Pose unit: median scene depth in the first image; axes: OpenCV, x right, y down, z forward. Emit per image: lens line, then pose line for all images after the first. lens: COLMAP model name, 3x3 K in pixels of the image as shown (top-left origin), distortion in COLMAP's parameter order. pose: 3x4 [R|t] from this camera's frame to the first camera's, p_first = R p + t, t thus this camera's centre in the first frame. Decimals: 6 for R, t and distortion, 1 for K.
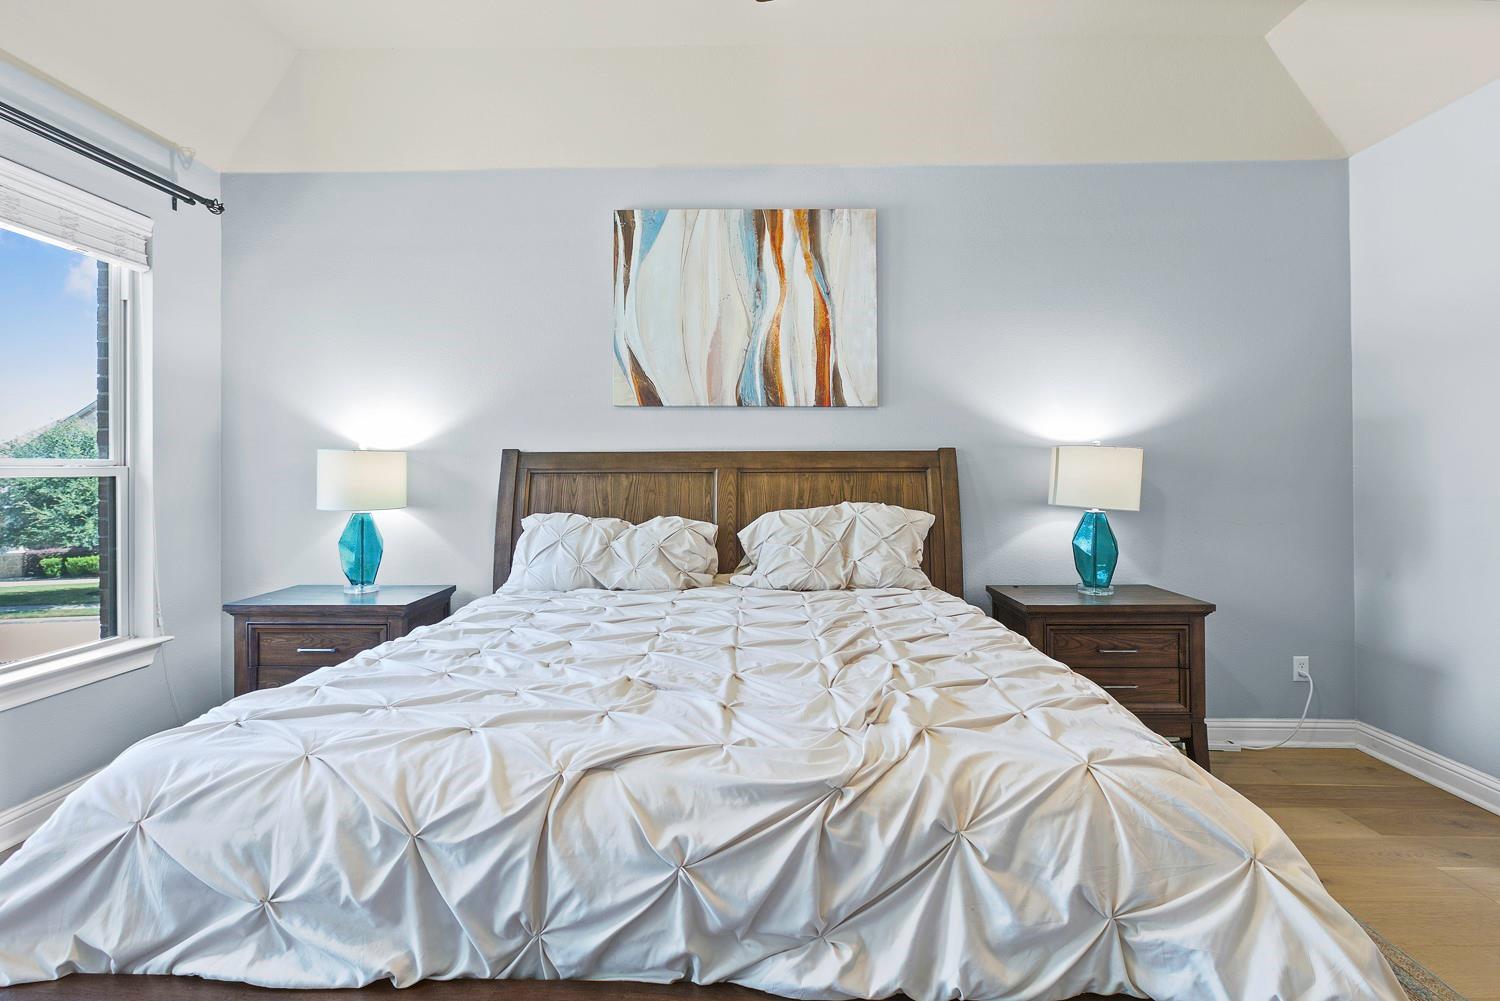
lens RADIAL K [[724.9, 0, 747.9], [0, 724.9, 442.1], [0, 0, 1]] dist [-0.002295, 0.000437]
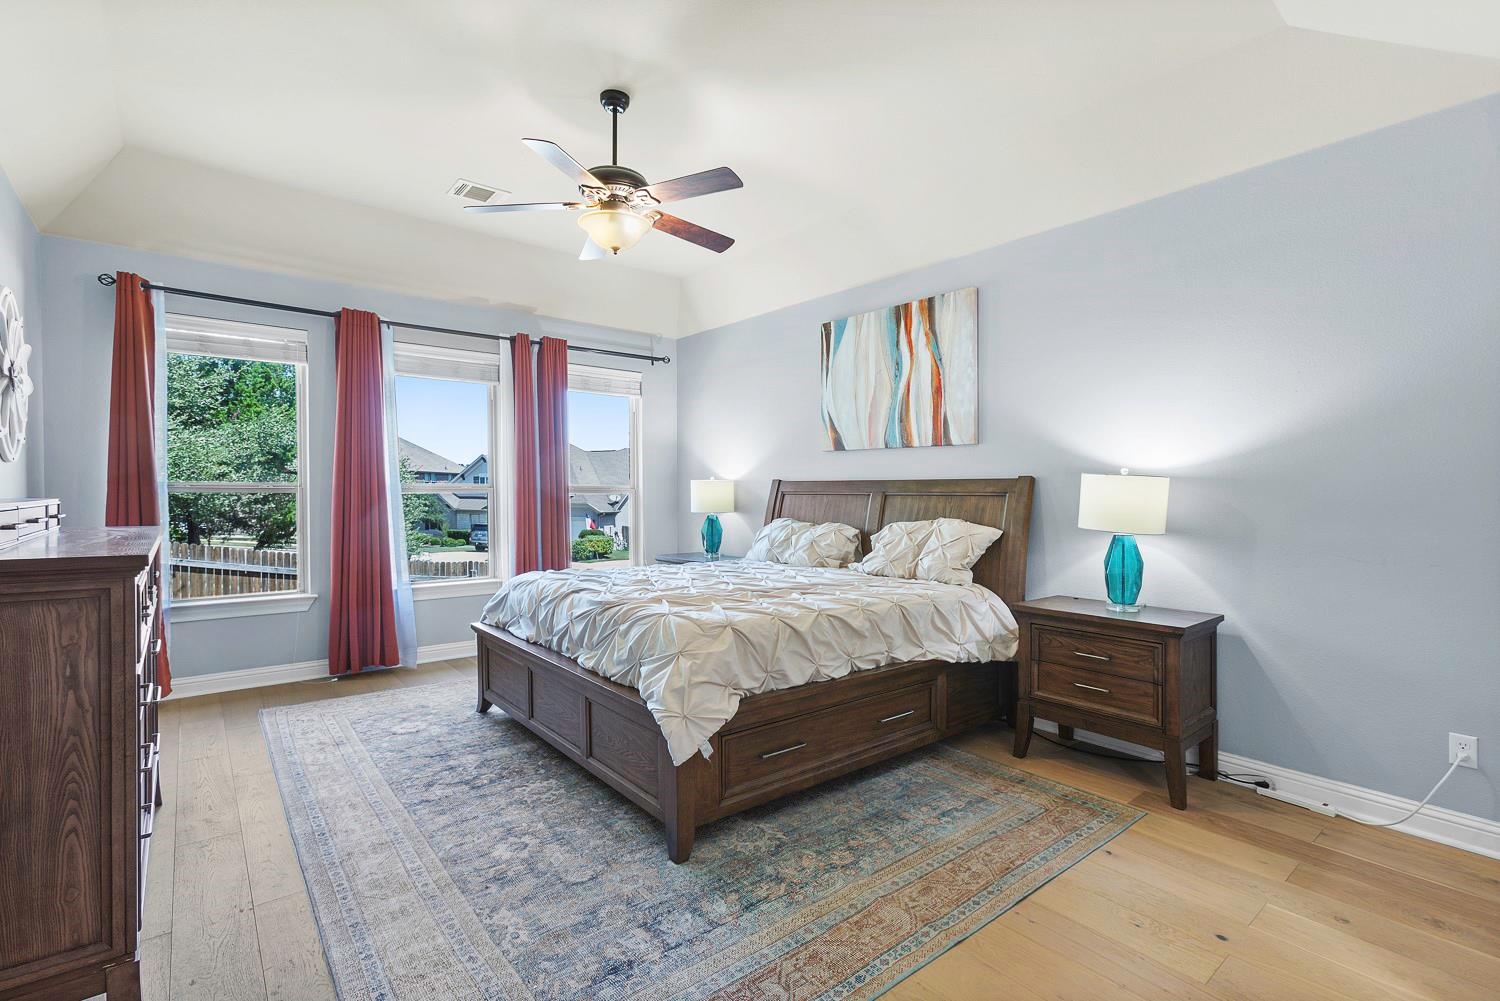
lens RADIAL K [[685.7, 0, 738.0], [0, 685.7, 493.2], [0, 0, 1]] dist [-0.002163, 0.000127]
pose [[0.642493, 0.009992, -0.766226, 0.828994], [0.012164, 0.999656, 0.023236, 0.003445], [0.766195, -0.024250, 0.642151, -0.083979]]
